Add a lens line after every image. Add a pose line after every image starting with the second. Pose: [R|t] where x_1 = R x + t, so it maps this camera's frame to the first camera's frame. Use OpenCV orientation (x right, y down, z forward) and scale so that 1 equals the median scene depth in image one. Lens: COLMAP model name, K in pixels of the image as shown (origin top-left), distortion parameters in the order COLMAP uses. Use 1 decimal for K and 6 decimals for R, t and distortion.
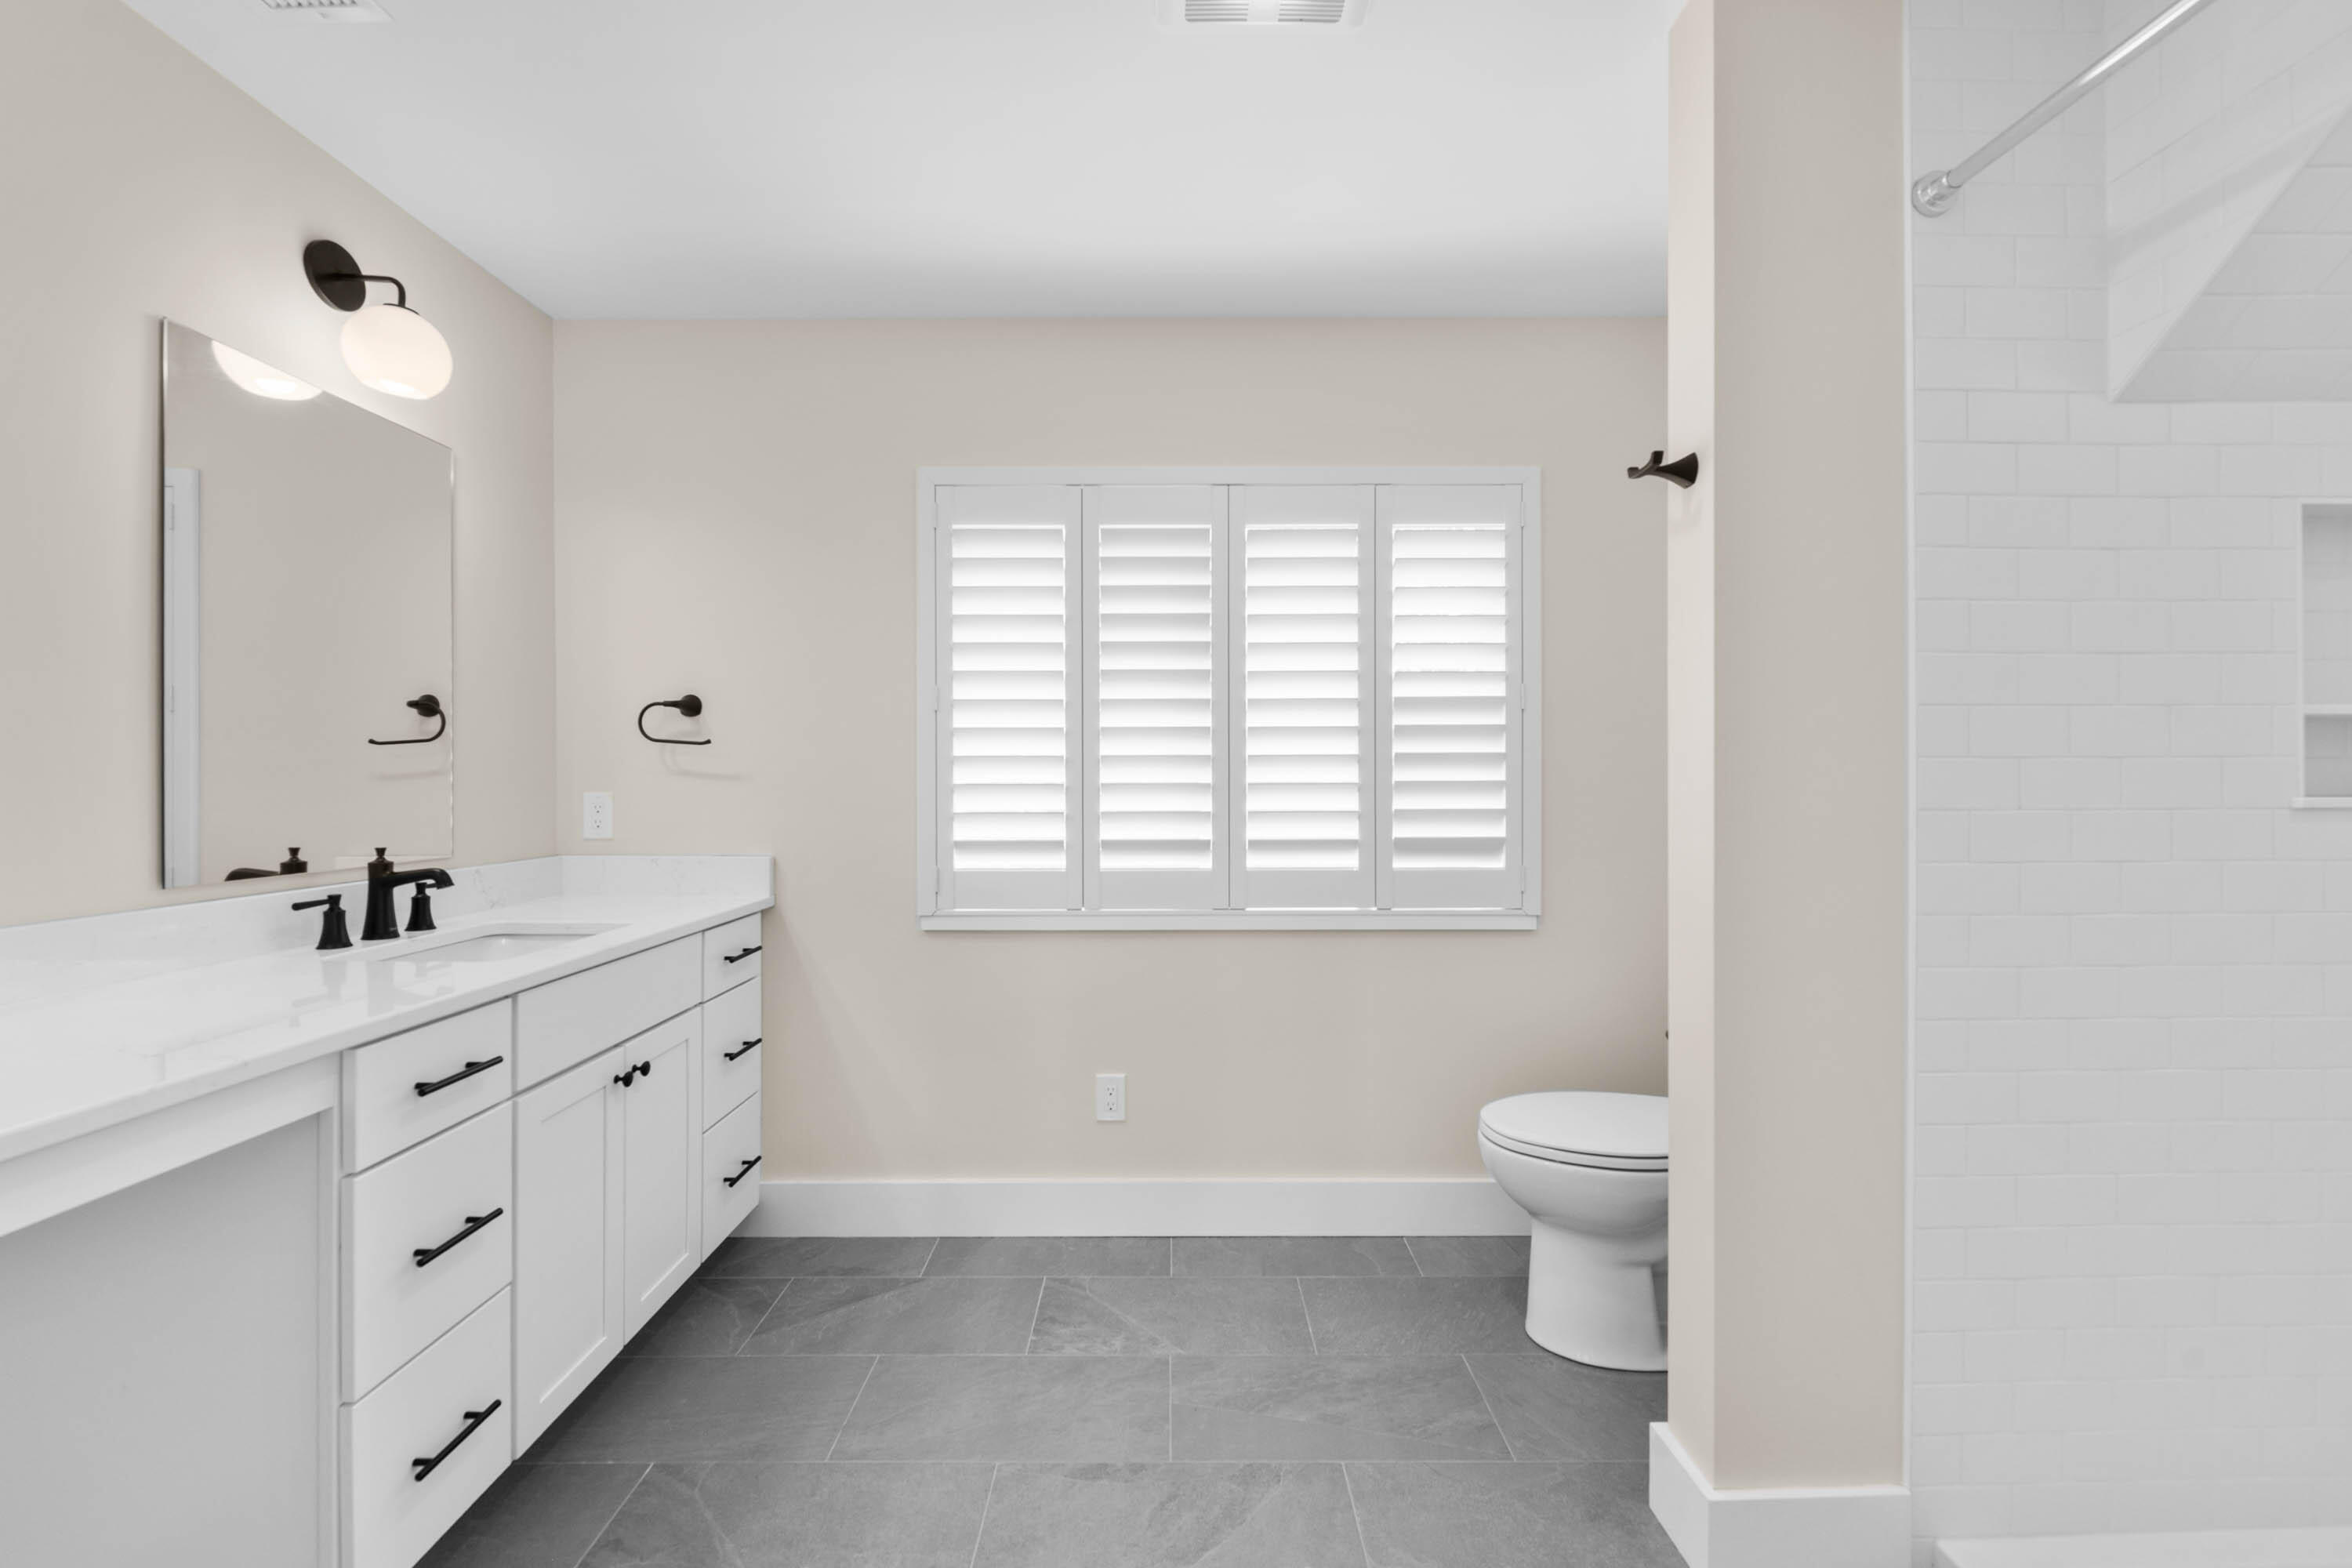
lens RADIAL K [[934.1, 0, 1176.1], [0, 934.1, 779.5], [0, 0, 1]] dist [-0.001610, -0.000766]
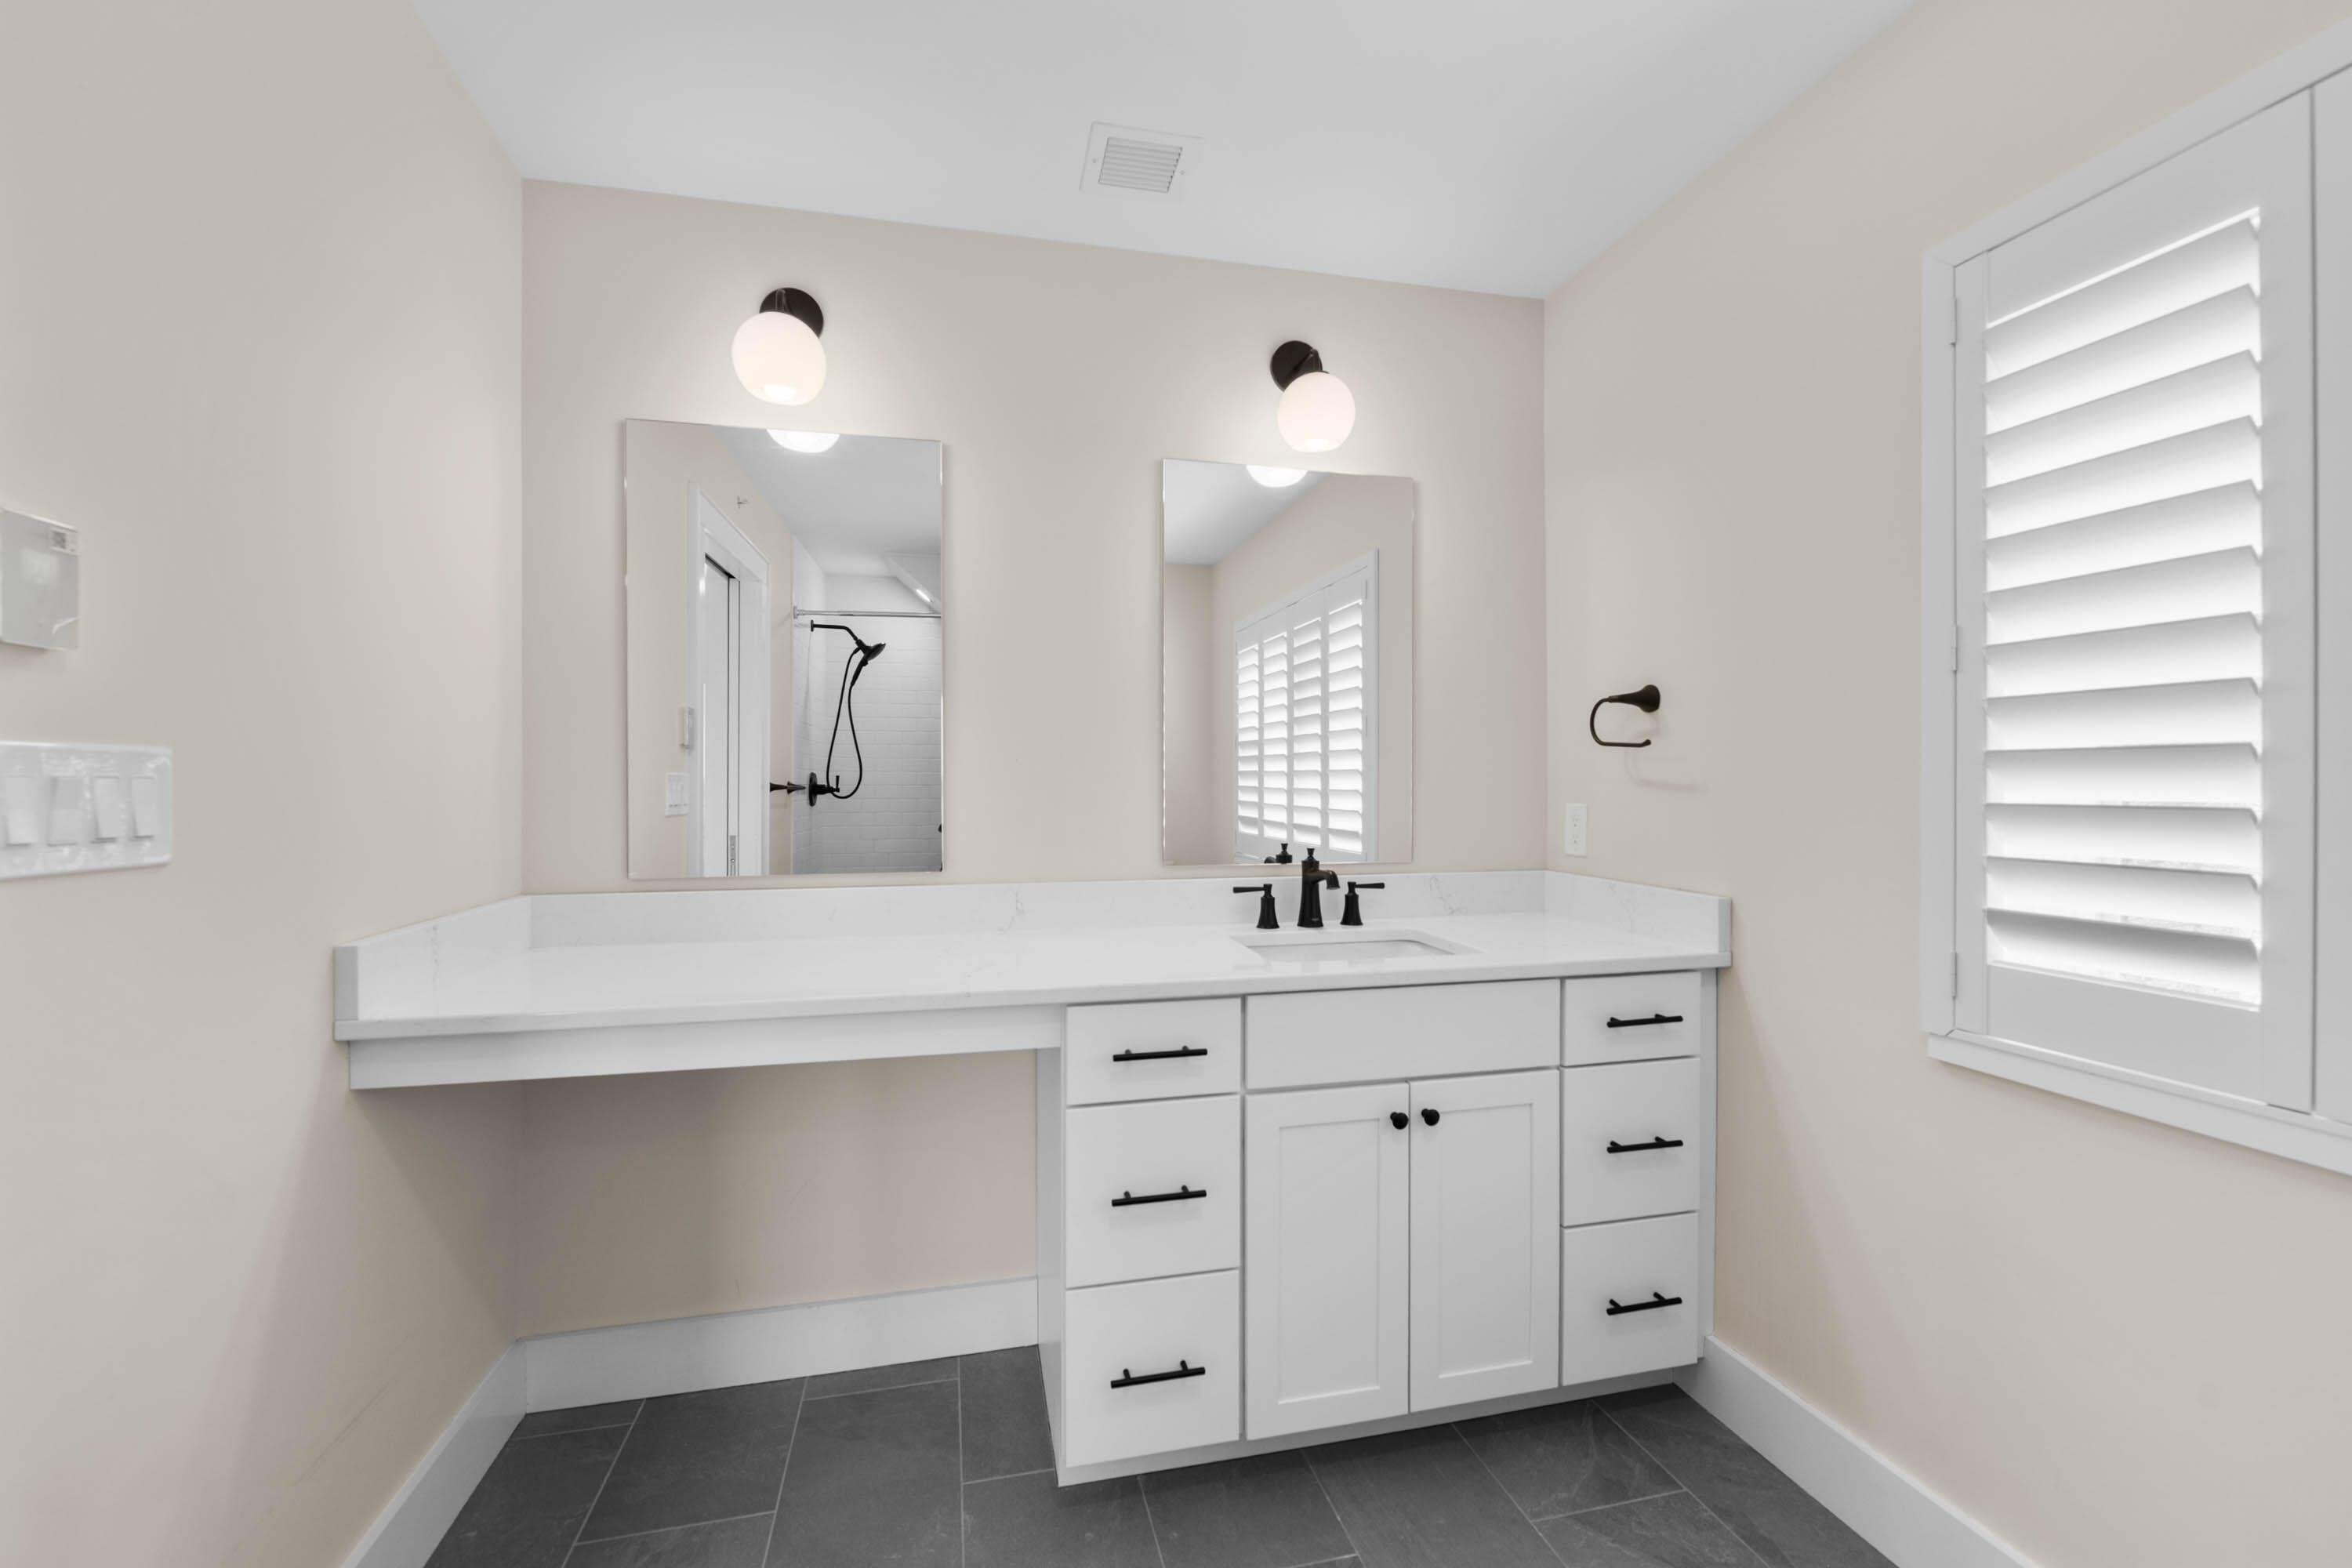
lens RADIAL K [[952.3, 0, 1176.0], [0, 952.3, 784.0], [0, 0, 1]] dist [-0.001338, -0.009175]
pose [[0.205435, 0.001553, -0.978670, 0.232435], [-0.001532, 0.999998, 0.001265, -0.006914], [0.978670, 0.001239, 0.205437, 0.503484]]
